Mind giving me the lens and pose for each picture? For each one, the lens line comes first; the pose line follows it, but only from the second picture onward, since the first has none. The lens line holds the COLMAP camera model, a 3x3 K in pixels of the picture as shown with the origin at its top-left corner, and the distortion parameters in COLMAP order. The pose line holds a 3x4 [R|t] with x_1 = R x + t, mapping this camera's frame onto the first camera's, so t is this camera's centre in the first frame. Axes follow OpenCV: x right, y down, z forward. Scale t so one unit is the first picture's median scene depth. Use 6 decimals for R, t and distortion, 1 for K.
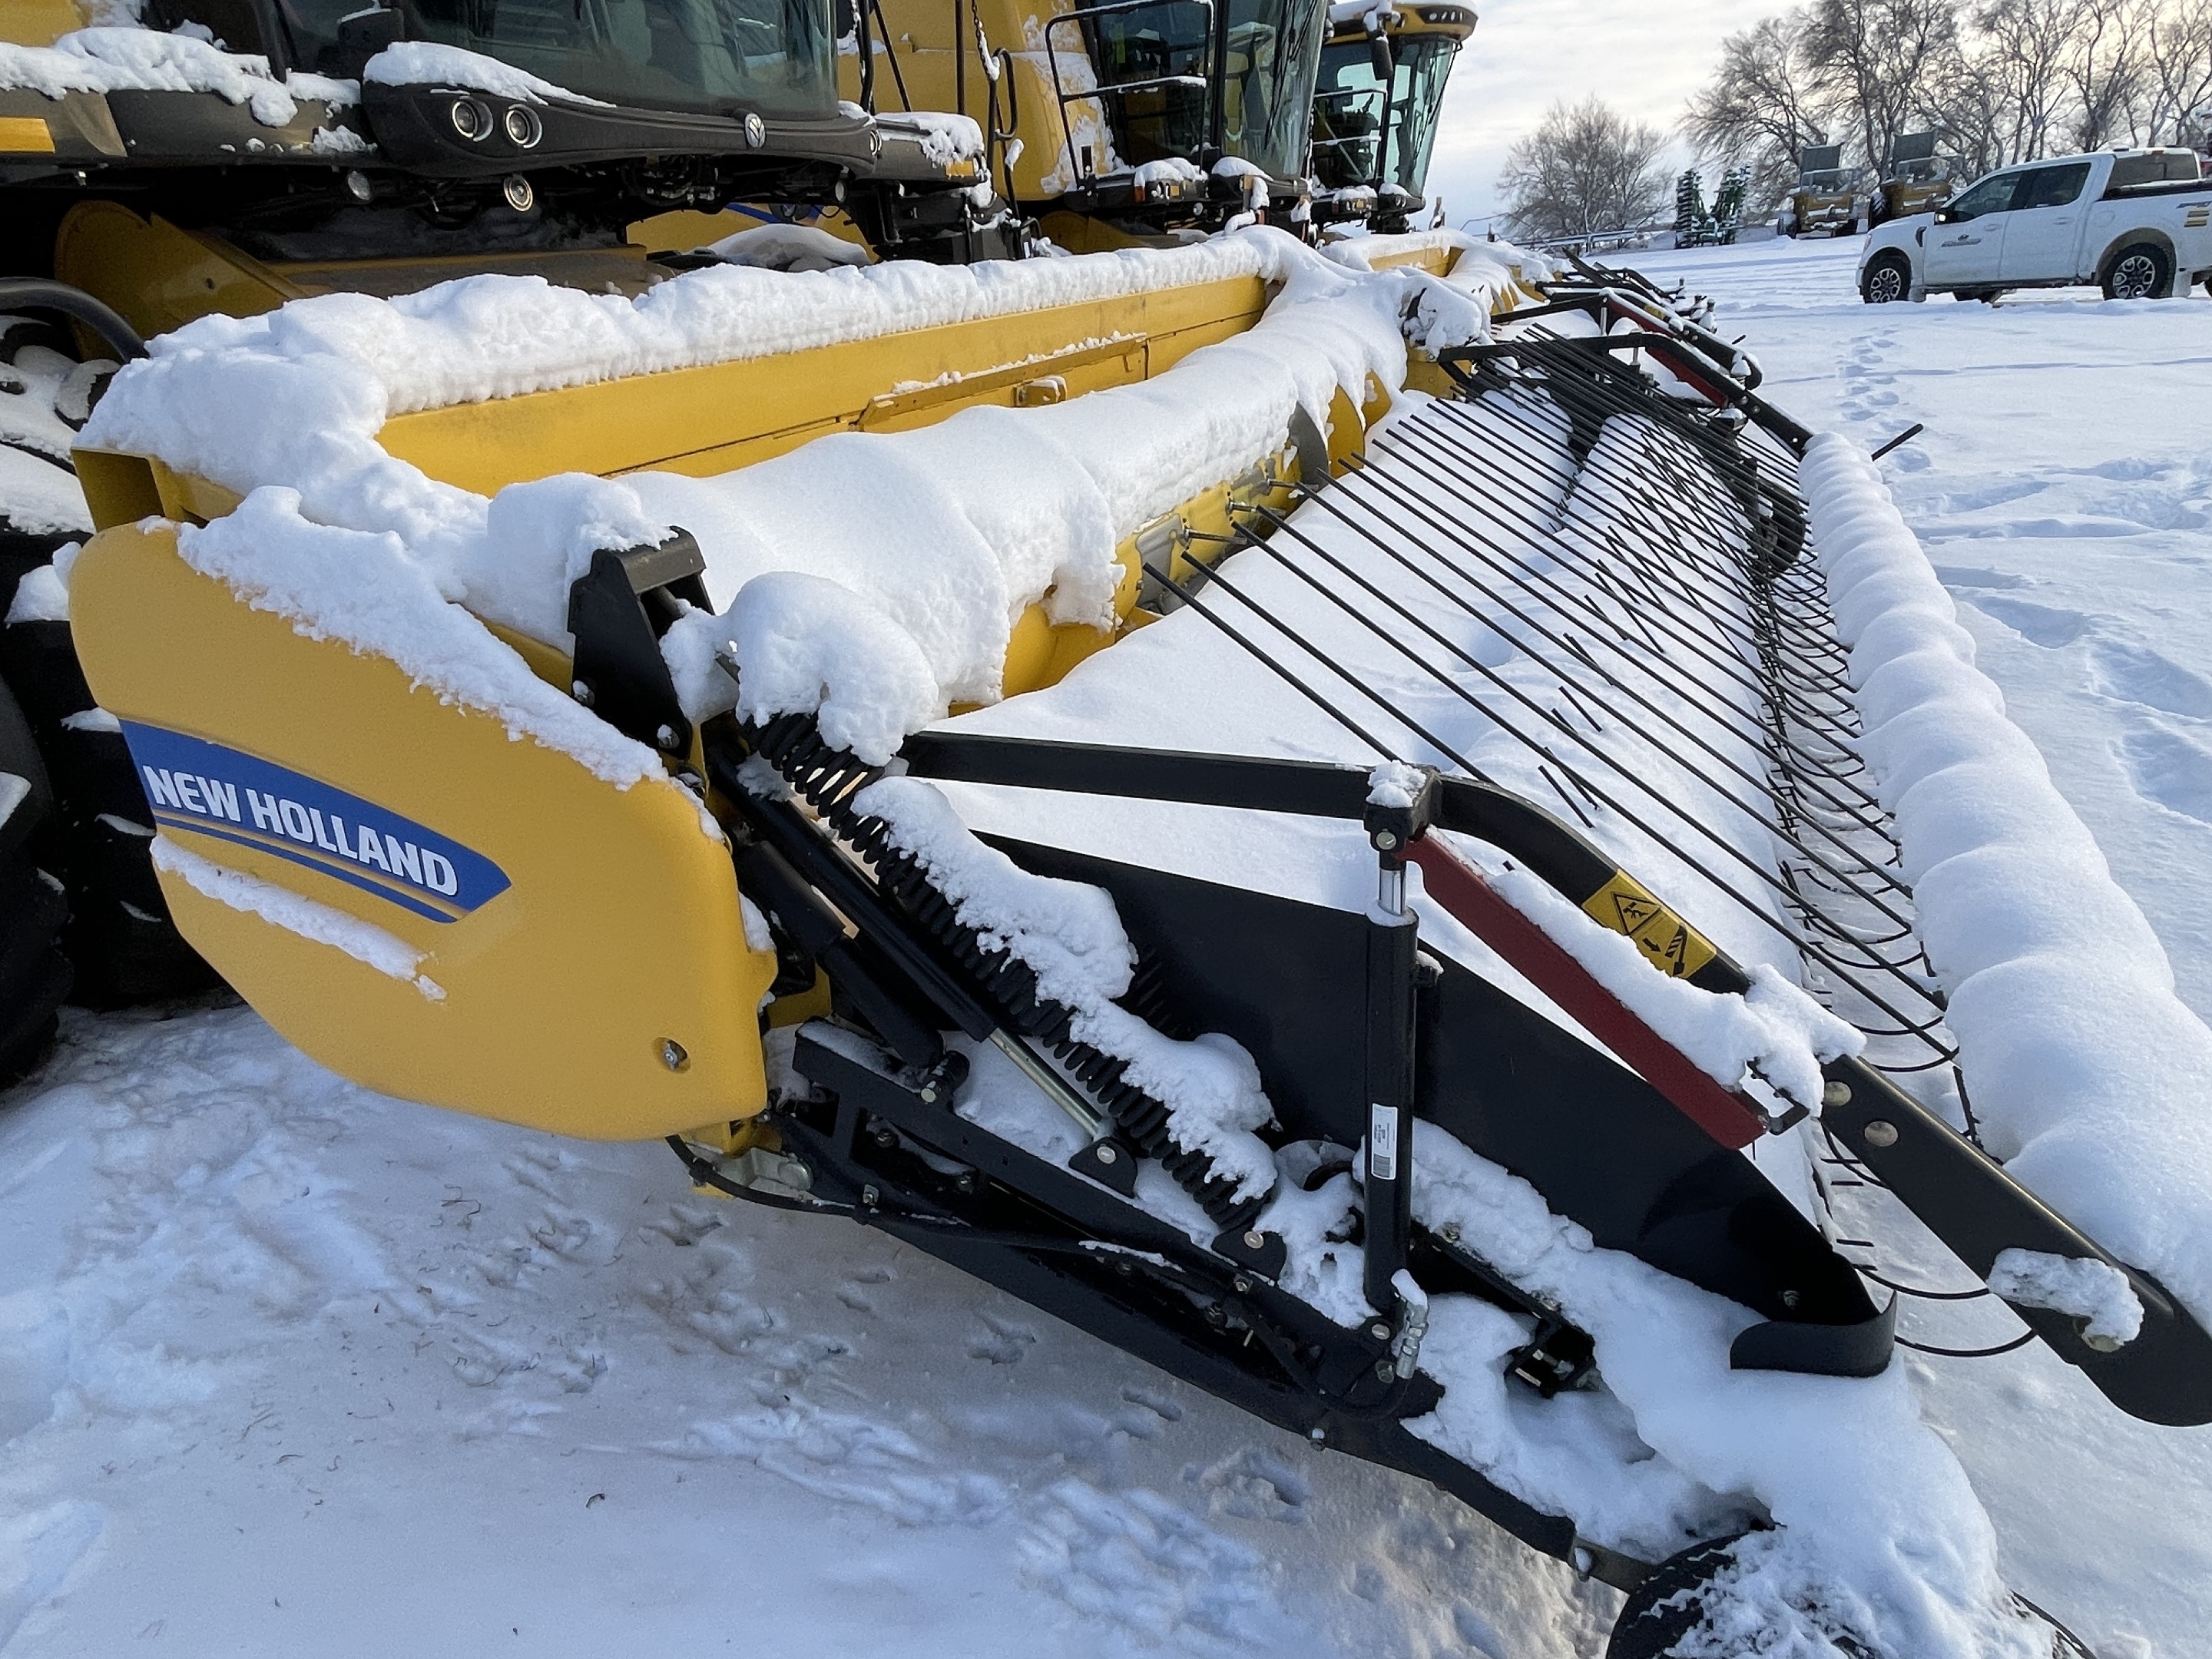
lens RADIAL K [[1290.8, 0, 1094.9], [0, 1290.8, 822.6], [0, 0, 1]] dist [-0.001877, -0.001014]
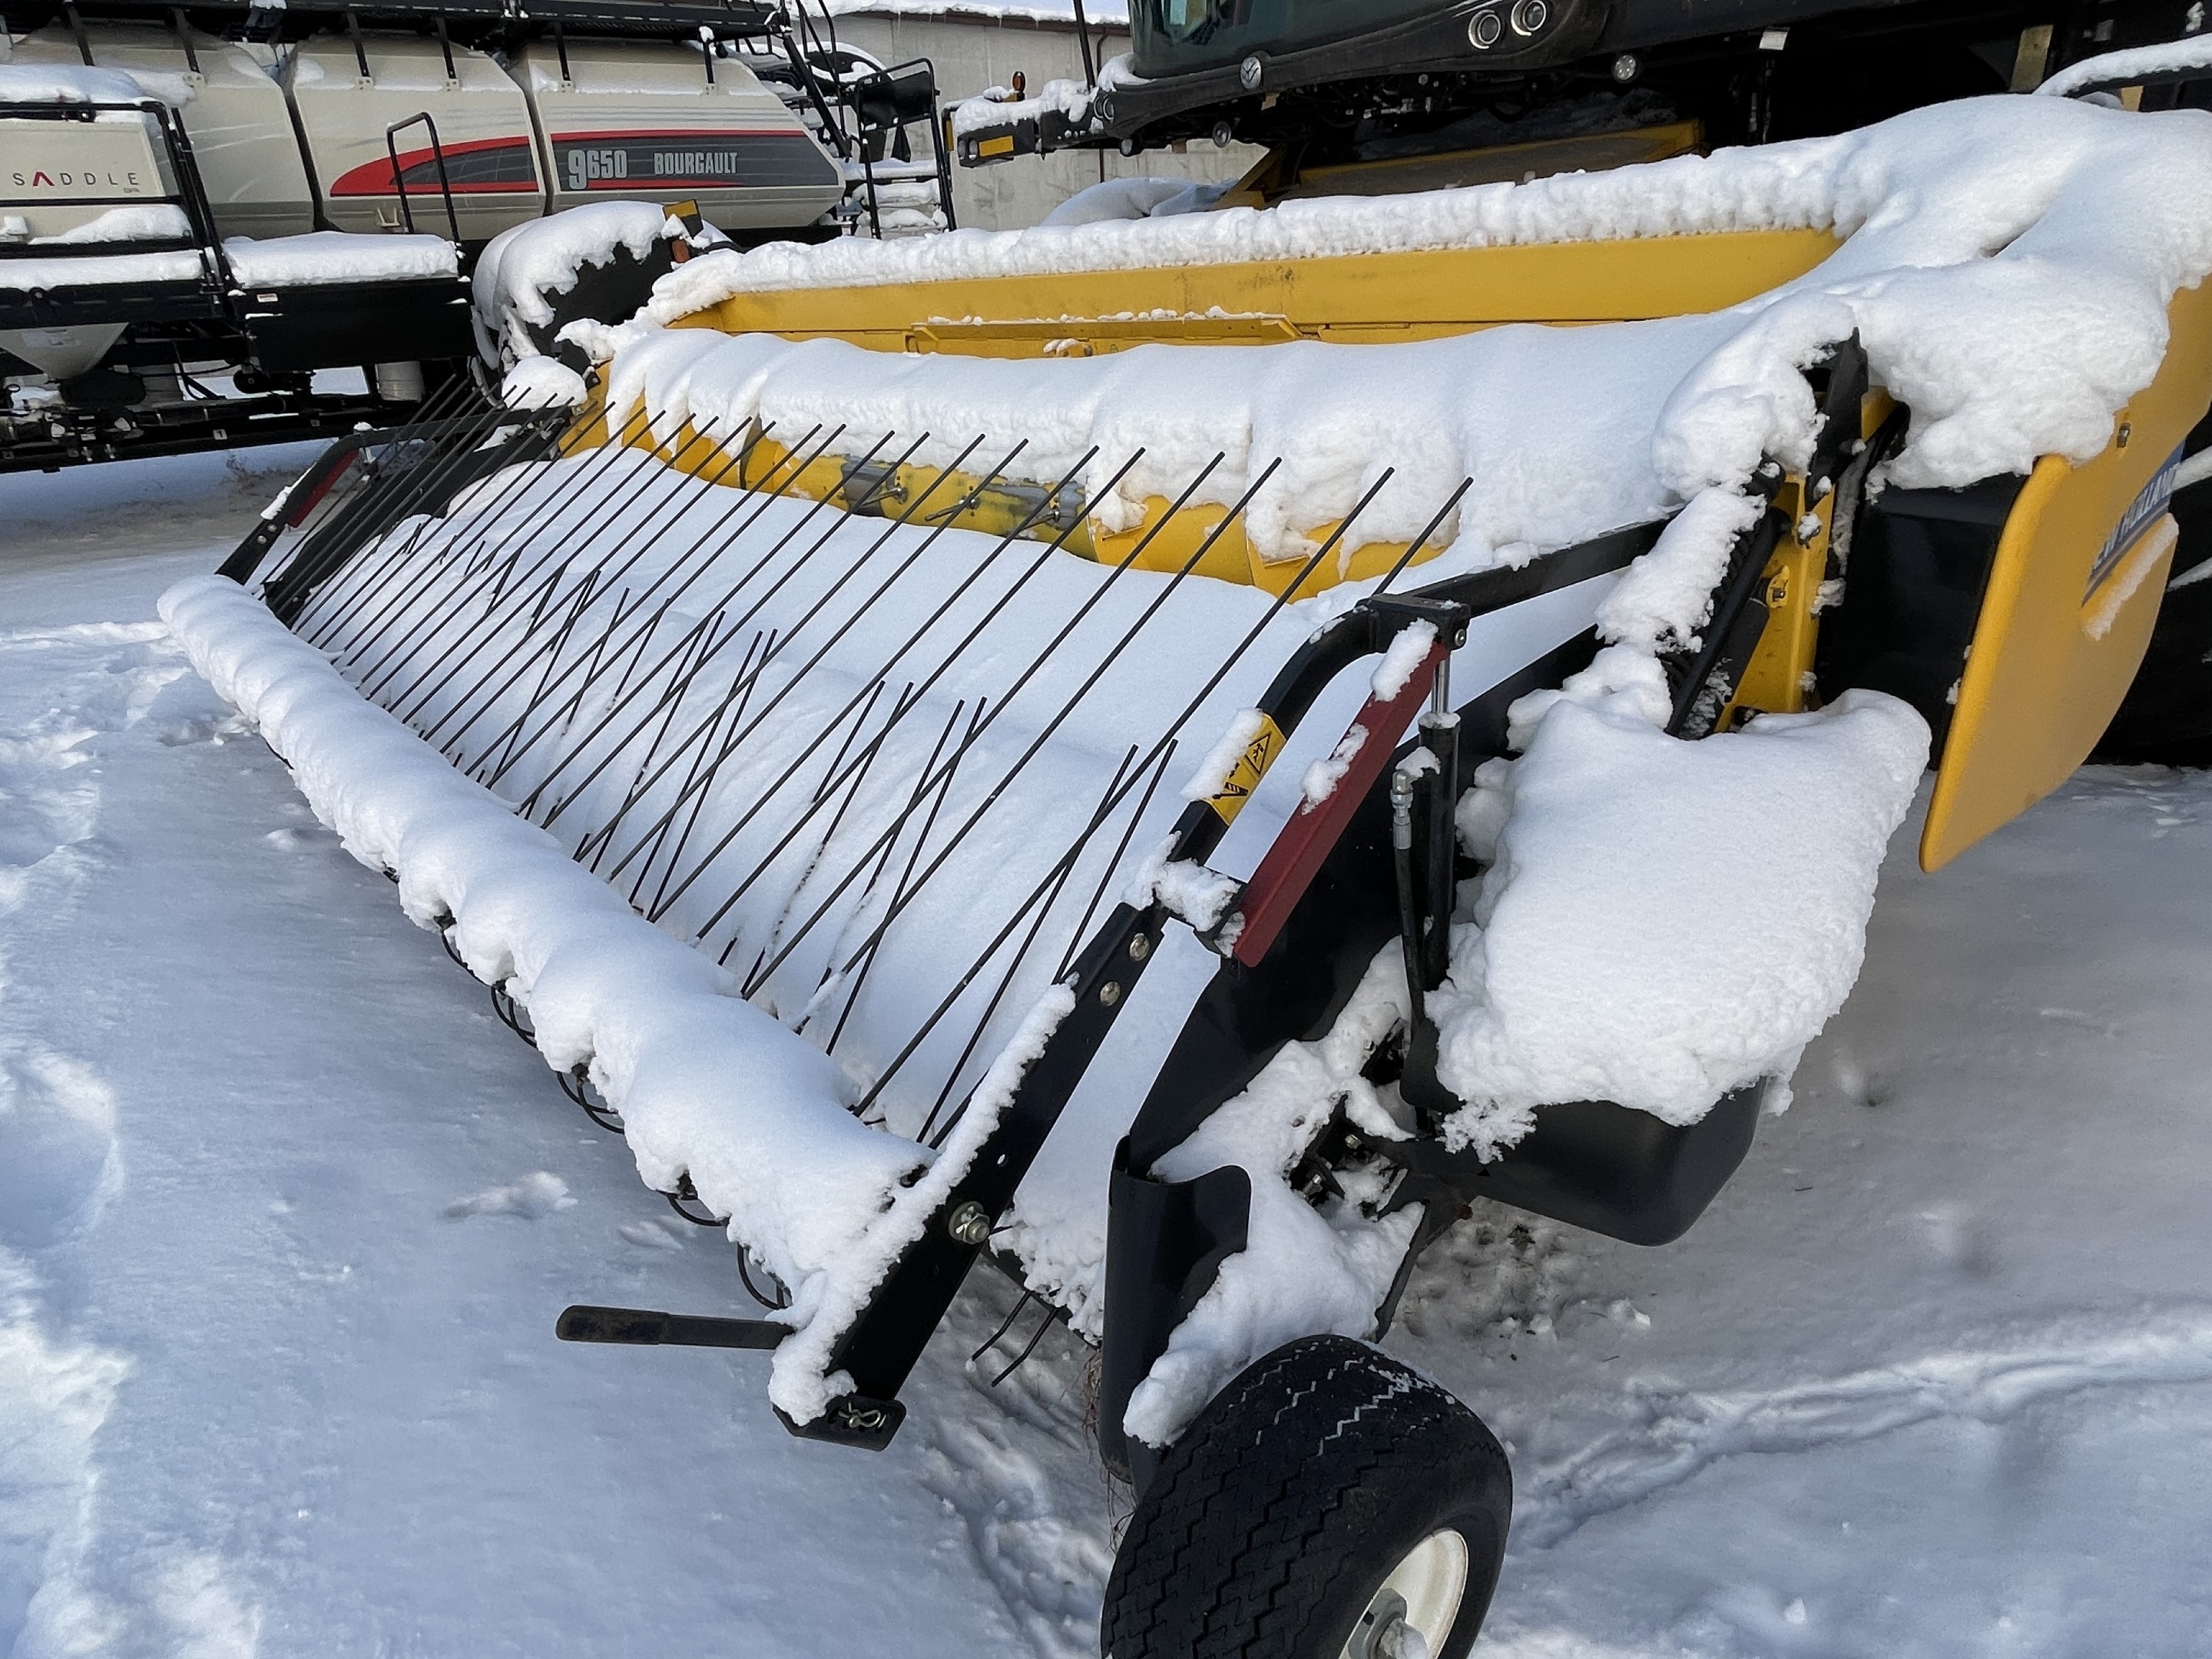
lens RADIAL K [[1290.8, 0, 1087.2], [0, 1290.8, 819.7], [0, 0, 1]] dist [-0.001877, -0.001014]
pose [[-0.438839, 0.465252, -0.768740, 1.337049], [-0.257730, 0.754401, 0.603701, -0.965236], [0.860811, 0.463055, -0.211151, 1.983517]]
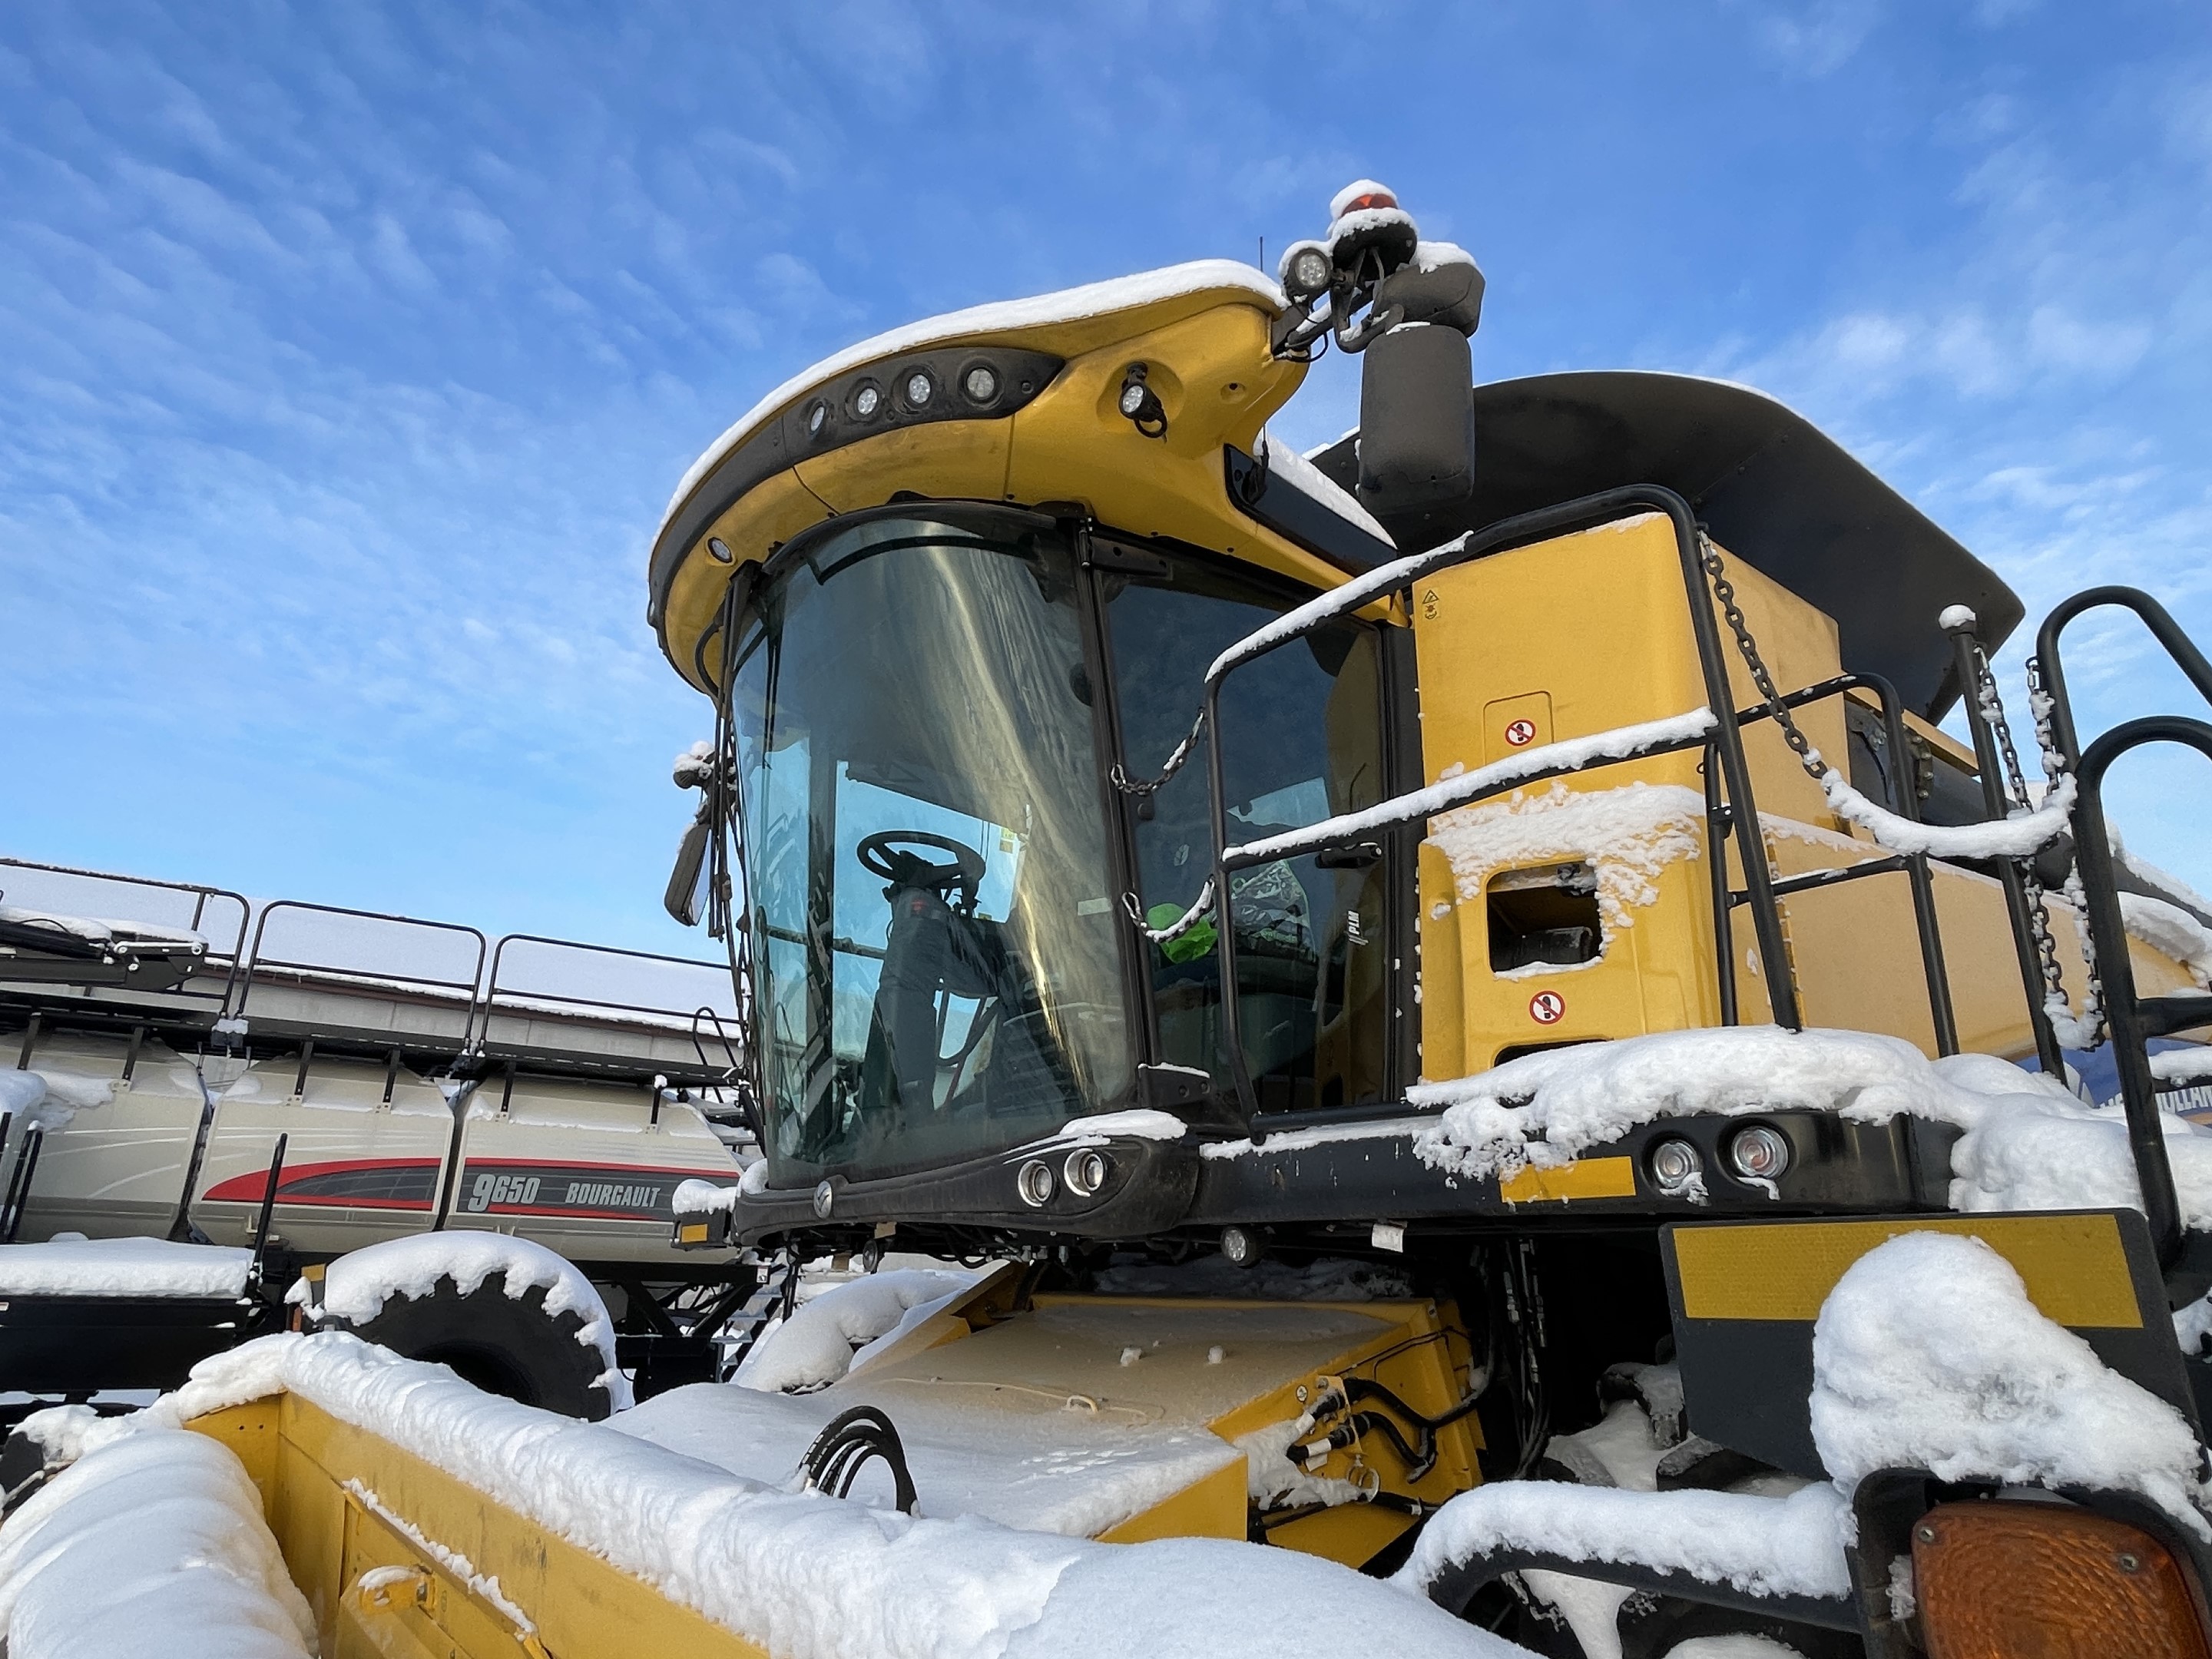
lens RADIAL K [[1290.8, 0, 1097.8], [0, 1290.8, 831.1], [0, 0, 1]] dist [-0.001877, -0.001014]
pose [[-0.505189, -0.204985, -0.838311, 0.592033], [-0.313819, 0.948517, -0.042817, -1.114102], [0.803929, 0.241448, -0.543509, 2.190836]]
